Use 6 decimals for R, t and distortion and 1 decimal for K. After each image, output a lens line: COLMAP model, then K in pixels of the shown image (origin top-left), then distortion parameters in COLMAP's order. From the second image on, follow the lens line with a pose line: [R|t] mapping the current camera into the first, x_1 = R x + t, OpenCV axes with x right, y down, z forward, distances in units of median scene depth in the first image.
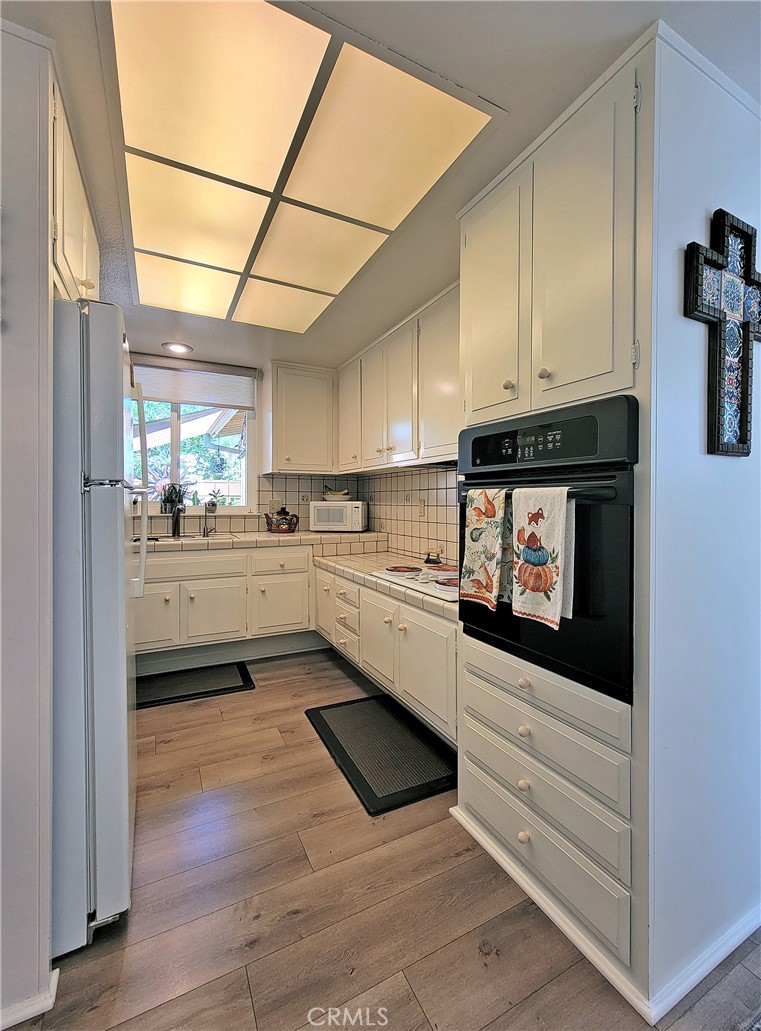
lens RADIAL K [[452.9, 0, 398.9], [0, 452.9, 502.0], [0, 0, 1]] dist [0.000155, 0.000487]
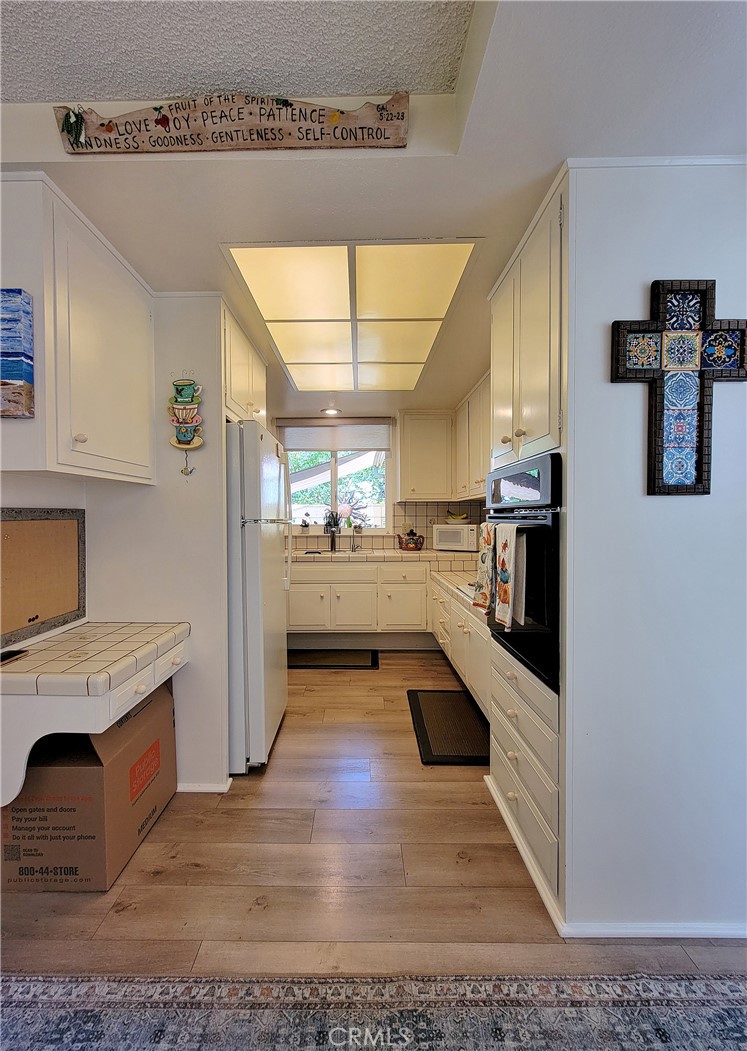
lens RADIAL K [[440.9, 0, 353.4], [0, 440.9, 525.9], [0, 0, 1]] dist [-0.000456, 0.000005]
pose [[0.875038, 0.001430, -0.484053, 0.258934], [0.006065, 0.999885, 0.013917, -0.021861], [0.484017, -0.015113, 0.874928, -0.154854]]
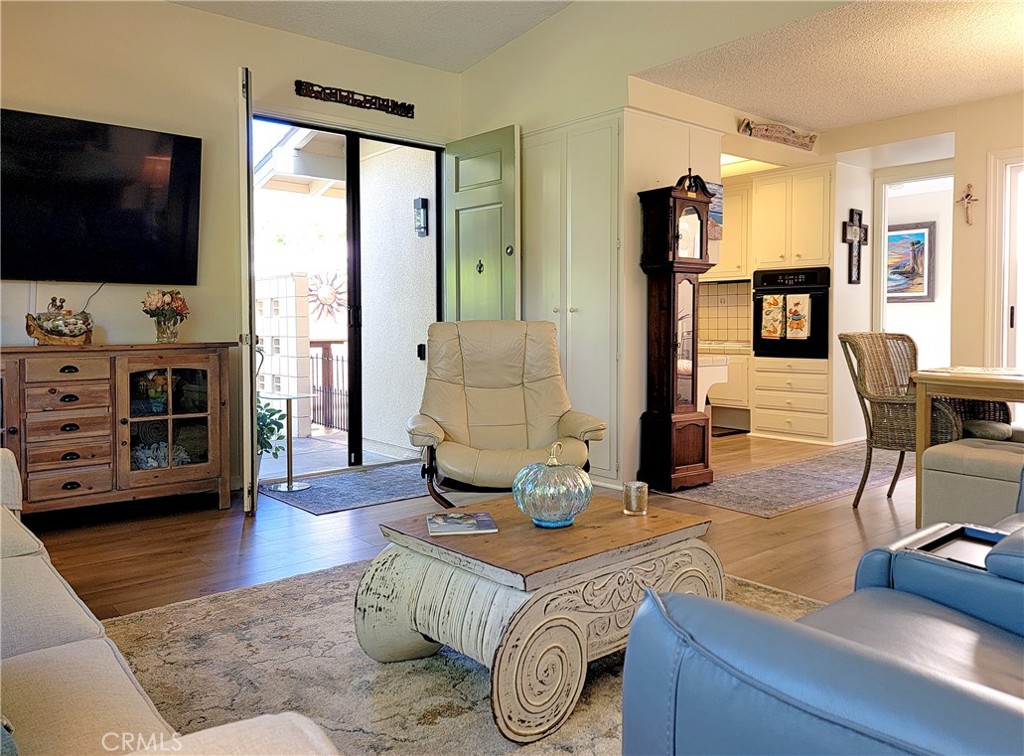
lens RADIAL K [[775.6, 0, 511.6], [0, 775.6, 345.4], [0, 0, 1]] dist [-0.002127, -0.001456]
pose [[0.979368, -0.008953, 0.201888, -1.250590], [0.003561, 0.999627, 0.027059, 0.076873], [-0.202055, -0.025782, 0.979035, -1.765269]]
